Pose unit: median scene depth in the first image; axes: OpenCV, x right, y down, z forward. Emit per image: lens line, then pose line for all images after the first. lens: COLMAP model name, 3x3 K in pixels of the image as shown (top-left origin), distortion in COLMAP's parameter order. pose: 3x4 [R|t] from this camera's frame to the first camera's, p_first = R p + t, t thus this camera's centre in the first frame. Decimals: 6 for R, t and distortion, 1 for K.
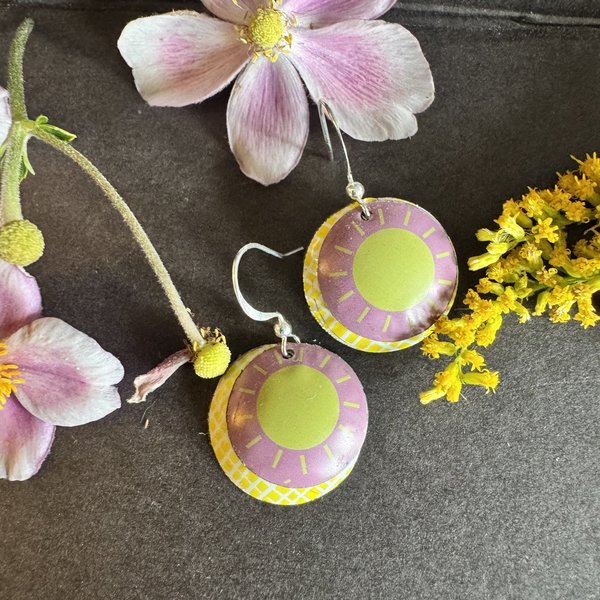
lens RADIAL K [[621.6, 0, 298.2], [0, 621.6, 277.6], [0, 0, 1]] dist [-0.014749, 0.000000]
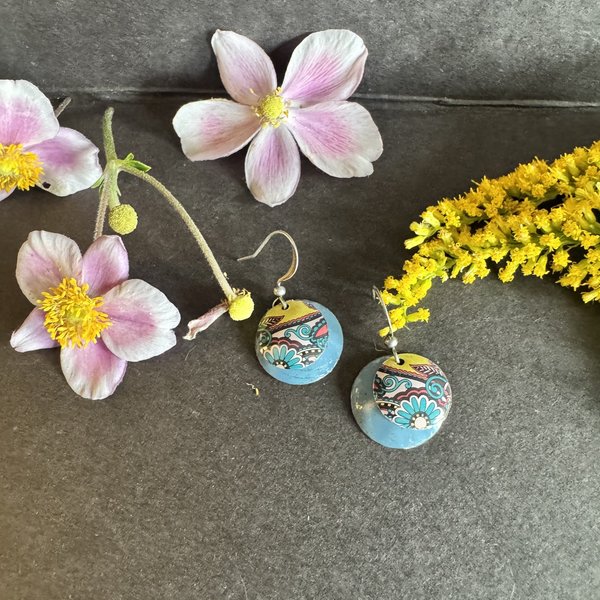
lens RADIAL K [[621.6, 0, 296.8], [0, 621.6, 270.6], [0, 0, 1]] dist [-0.014749, 0.000000]
pose [[0.999933, -0.011554, -0.000153, 0.006853], [0.011273, 0.978331, -0.206739, 0.332600], [0.002539, 0.206723, 0.978396, -0.454293]]
